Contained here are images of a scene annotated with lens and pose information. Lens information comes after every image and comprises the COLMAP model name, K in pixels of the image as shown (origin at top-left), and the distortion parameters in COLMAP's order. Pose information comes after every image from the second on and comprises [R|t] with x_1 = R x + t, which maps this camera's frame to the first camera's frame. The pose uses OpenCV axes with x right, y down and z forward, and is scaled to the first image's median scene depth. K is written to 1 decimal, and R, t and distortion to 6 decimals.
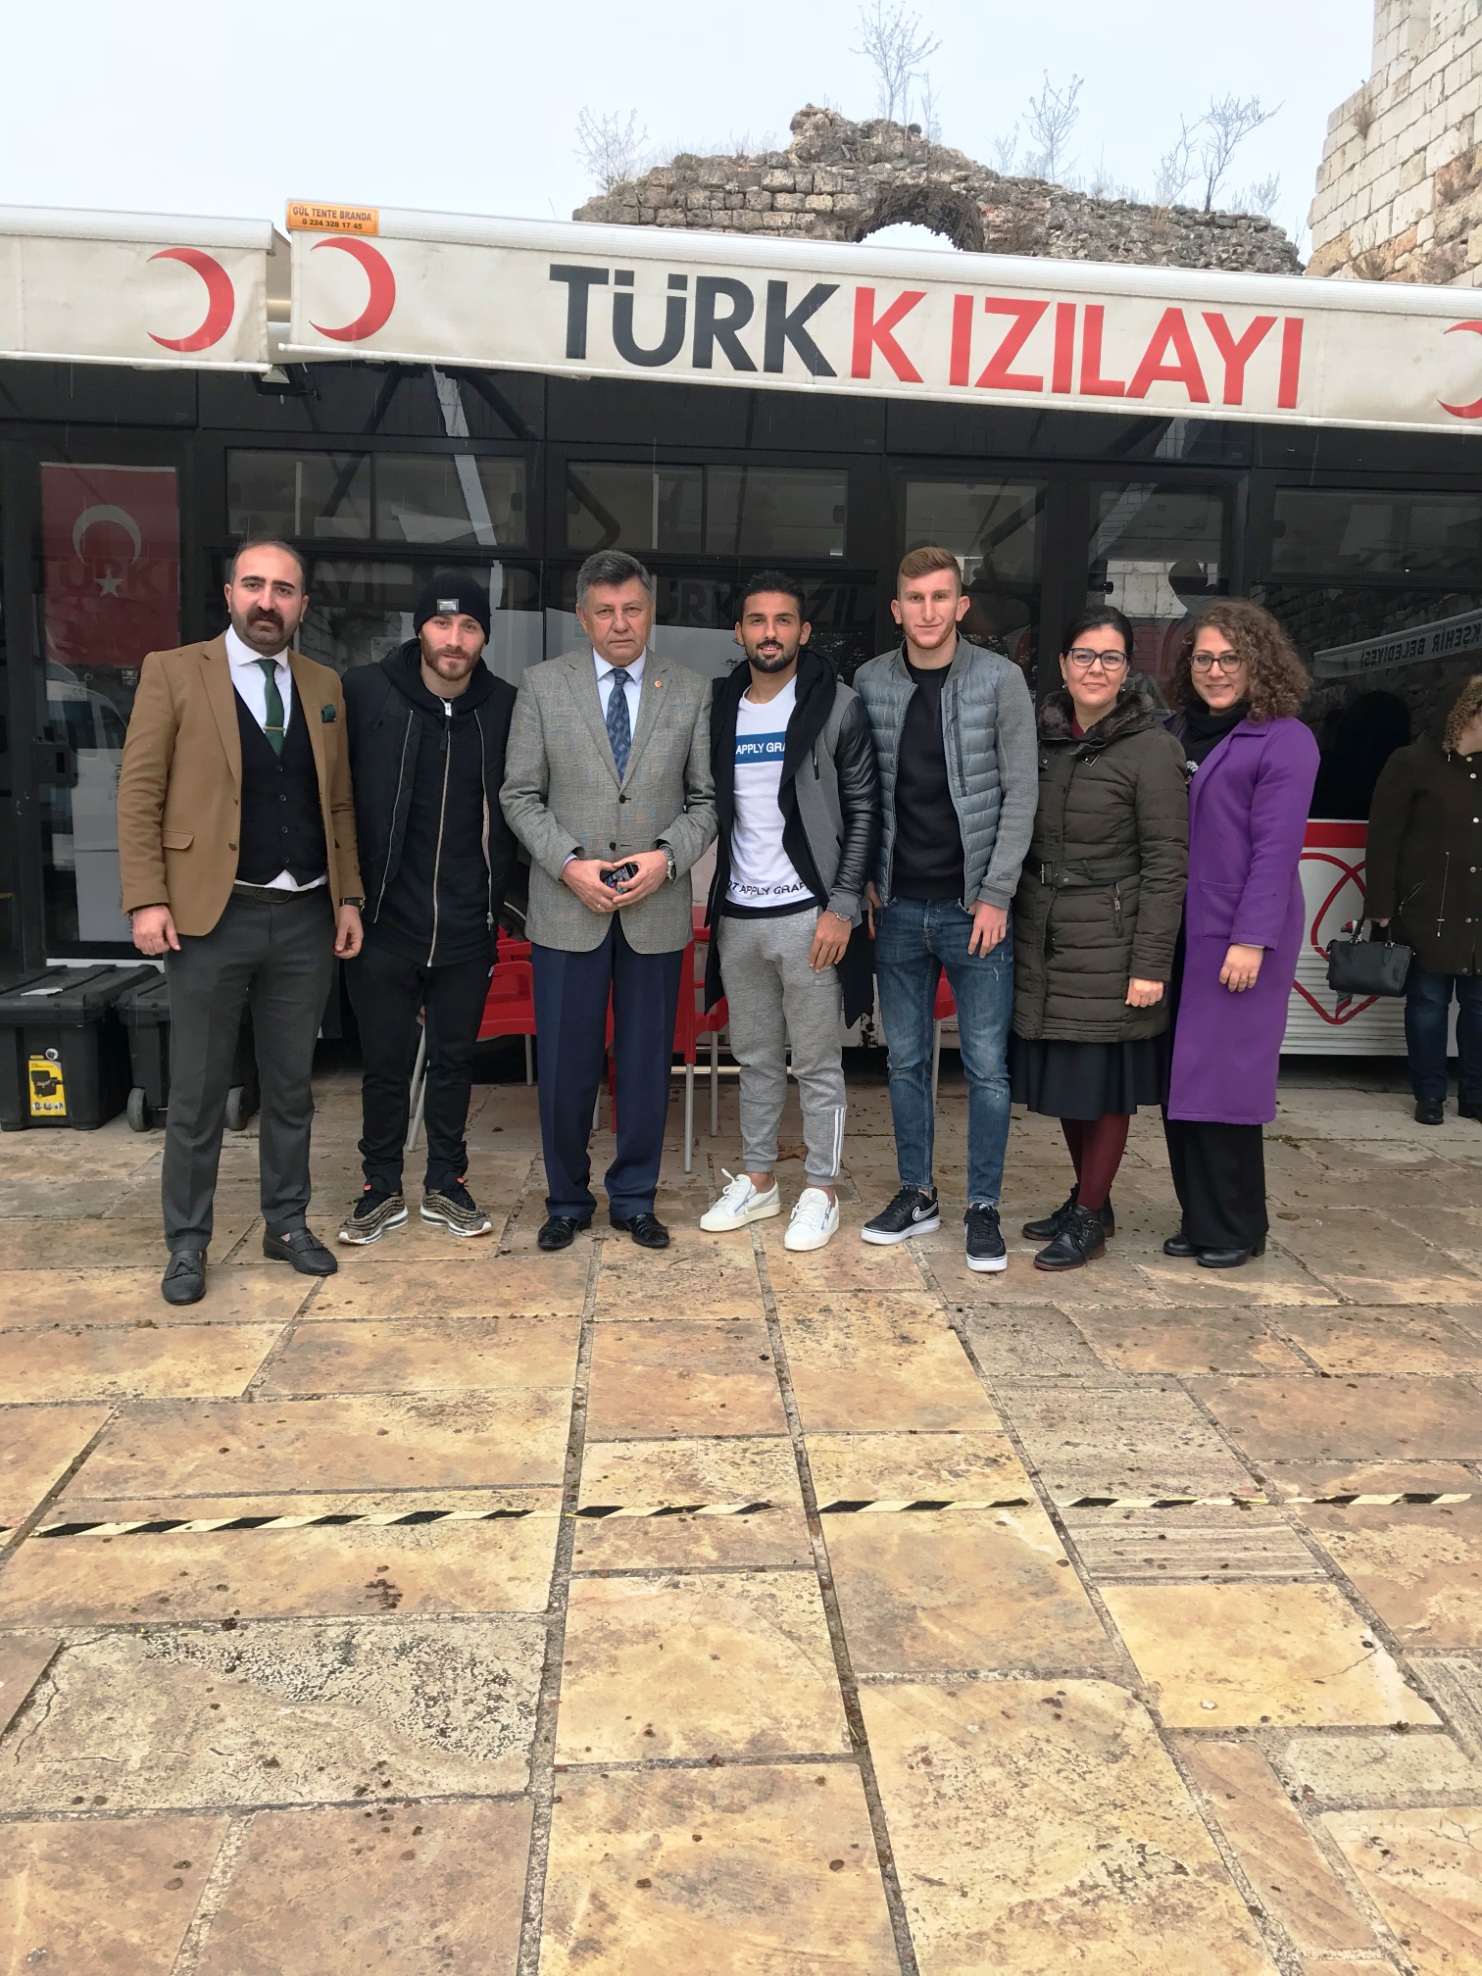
lens RADIAL K [[1588.2, 0, 741.0], [0, 1588.2, 988.0], [0, 0, 1]] dist [-0.001411, -0.004208]
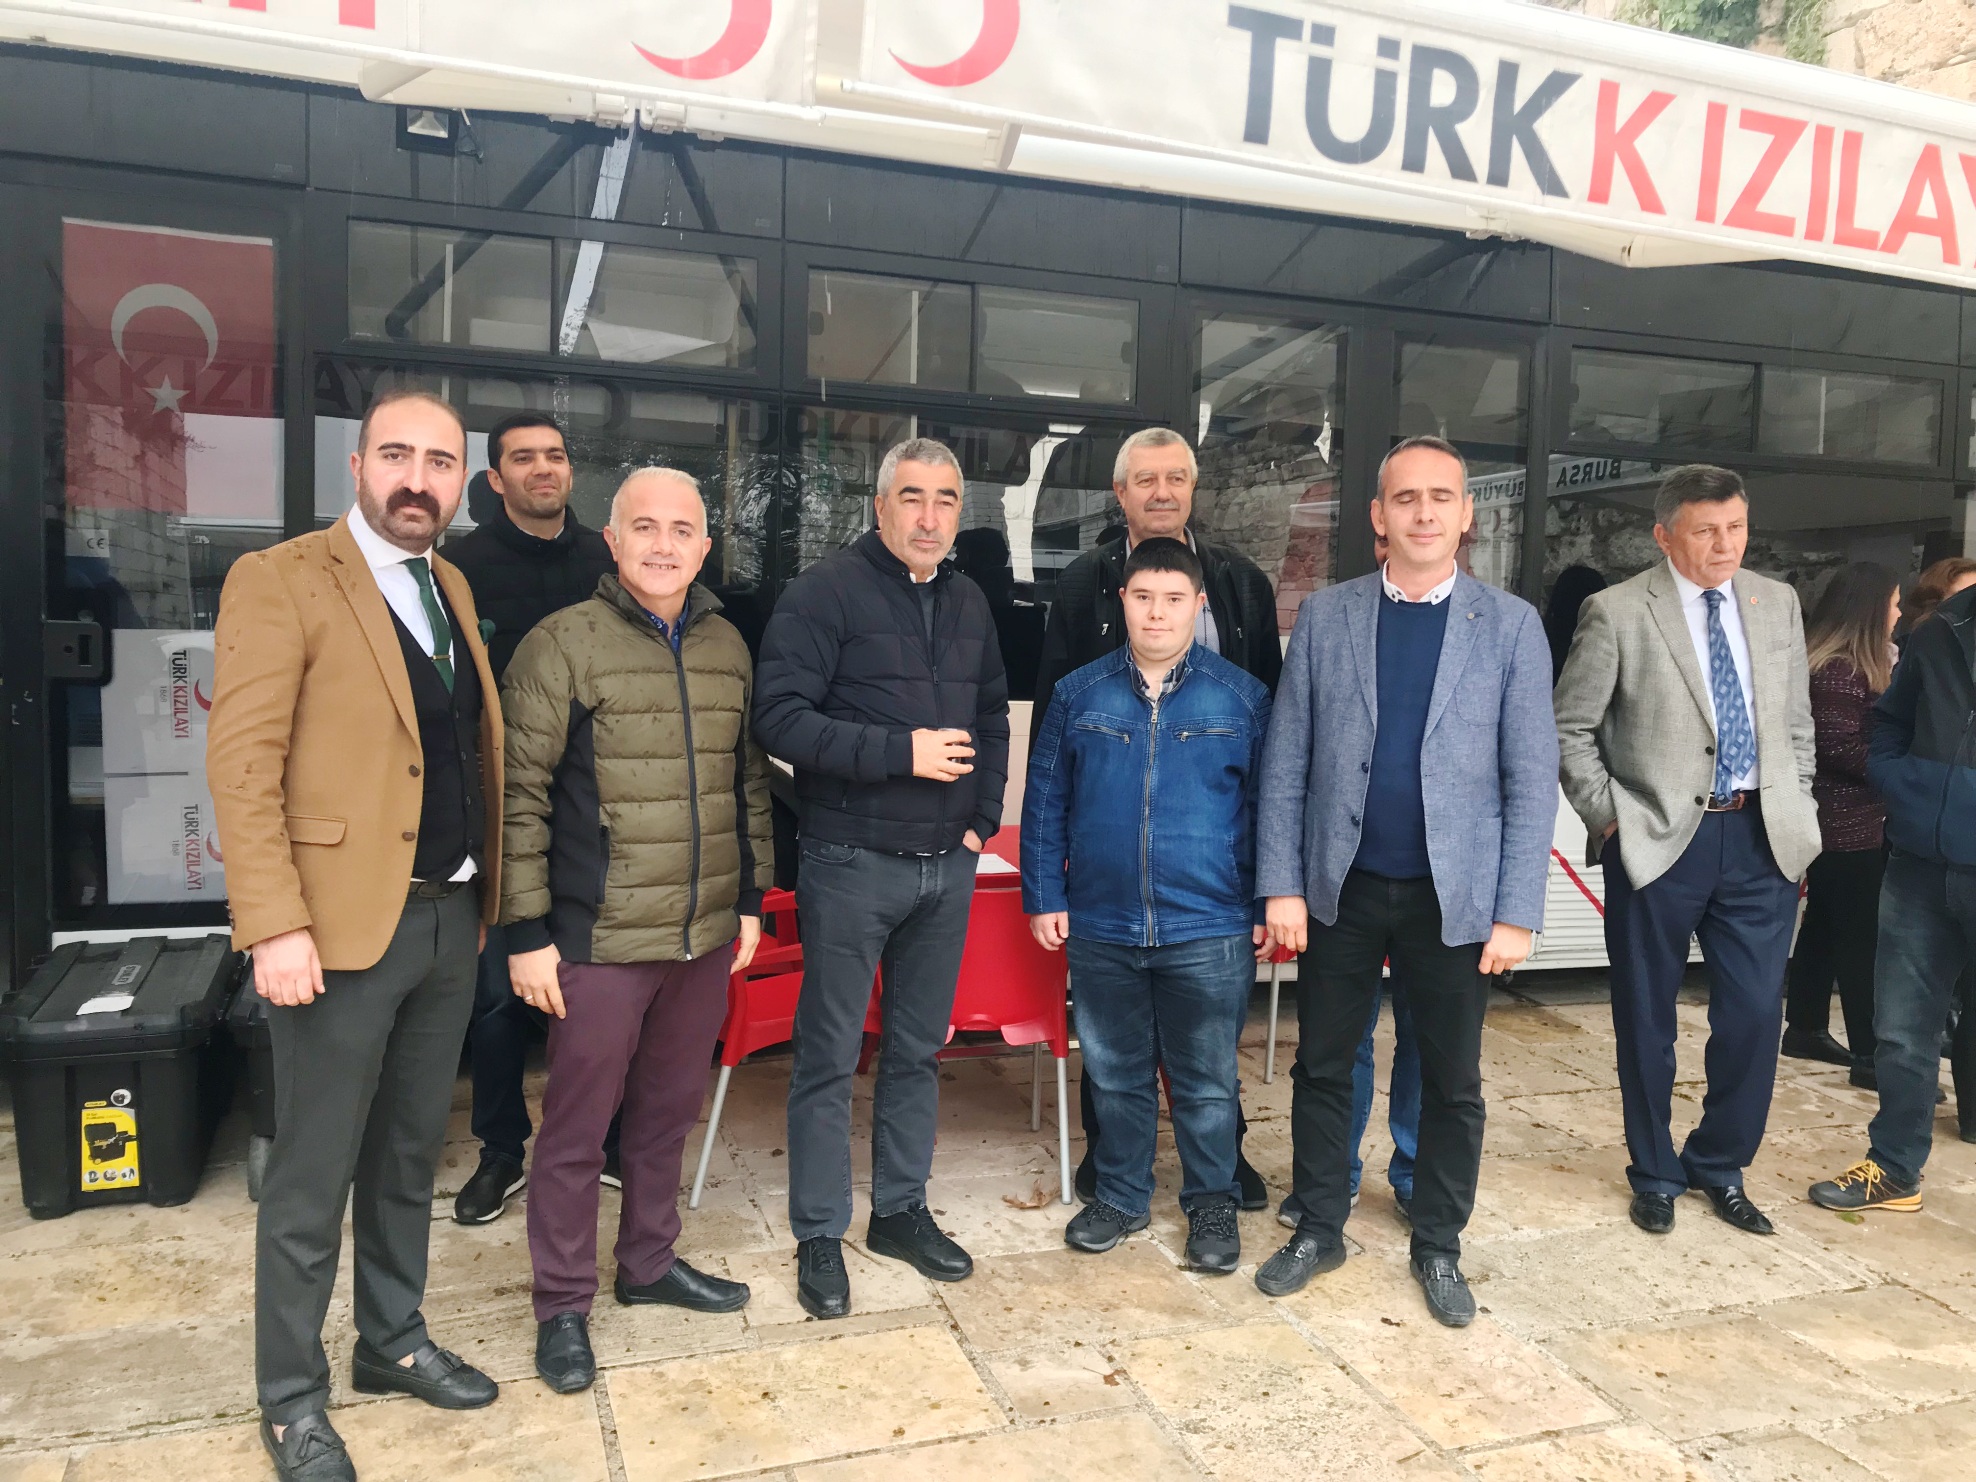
lens RADIAL K [[1604.6, 0, 990.8], [0, 1604.6, 731.0], [0, 0, 1]] dist [0.050846, -0.070089]
pose [[0.963459, -0.012161, 0.267580, -0.395879], [0.023000, 0.999035, -0.037409, -0.118288], [-0.266867, 0.042197, 0.962809, 0.364329]]
